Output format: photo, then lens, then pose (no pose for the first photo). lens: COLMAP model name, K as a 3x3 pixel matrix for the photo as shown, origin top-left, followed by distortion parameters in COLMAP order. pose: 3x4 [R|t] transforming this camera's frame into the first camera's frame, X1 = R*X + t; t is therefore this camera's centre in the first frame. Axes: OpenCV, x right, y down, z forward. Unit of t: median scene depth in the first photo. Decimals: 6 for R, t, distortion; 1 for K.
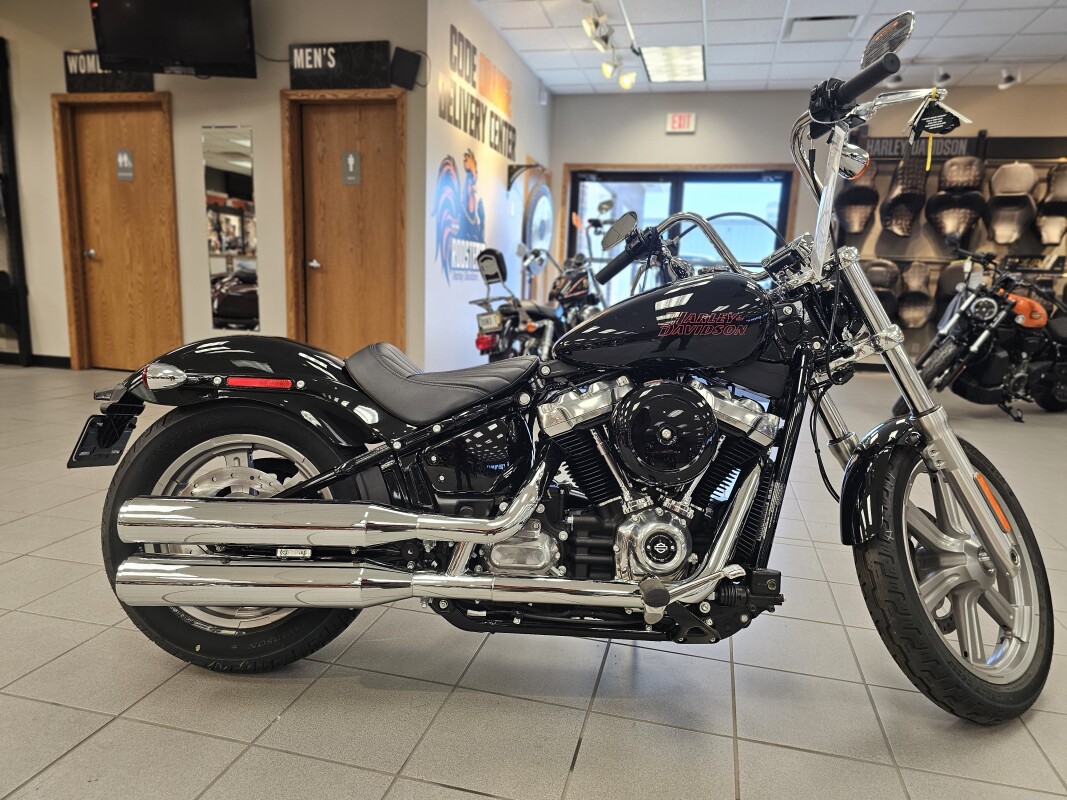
lens RADIAL K [[717.9, 0, 543.8], [0, 717.9, 401.3], [0, 0, 1]] dist [0.022579, -0.025640]
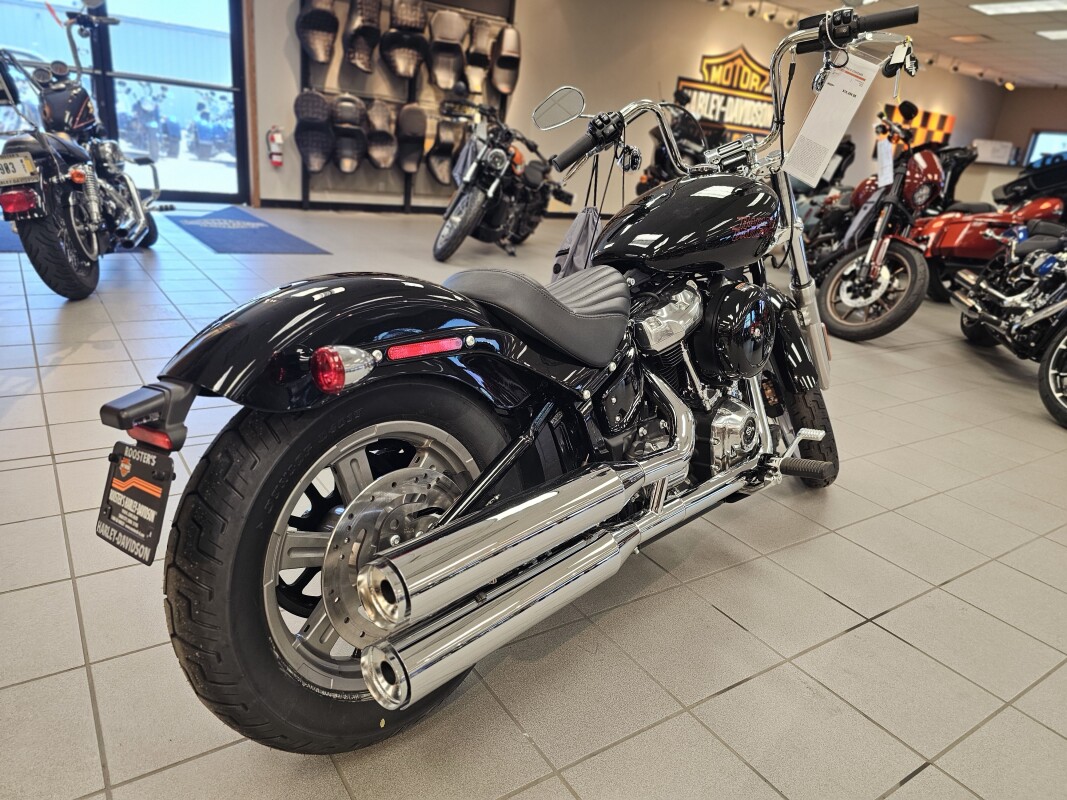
lens RADIAL K [[717.9, 0, 531.7], [0, 717.9, 408.9], [0, 0, 1]] dist [0.022579, -0.025640]
pose [[0.674277, -0.227731, 0.702487, -0.220491], [0.049597, 0.963081, 0.264604, -0.039382], [-0.736811, -0.143575, 0.660678, 0.122816]]
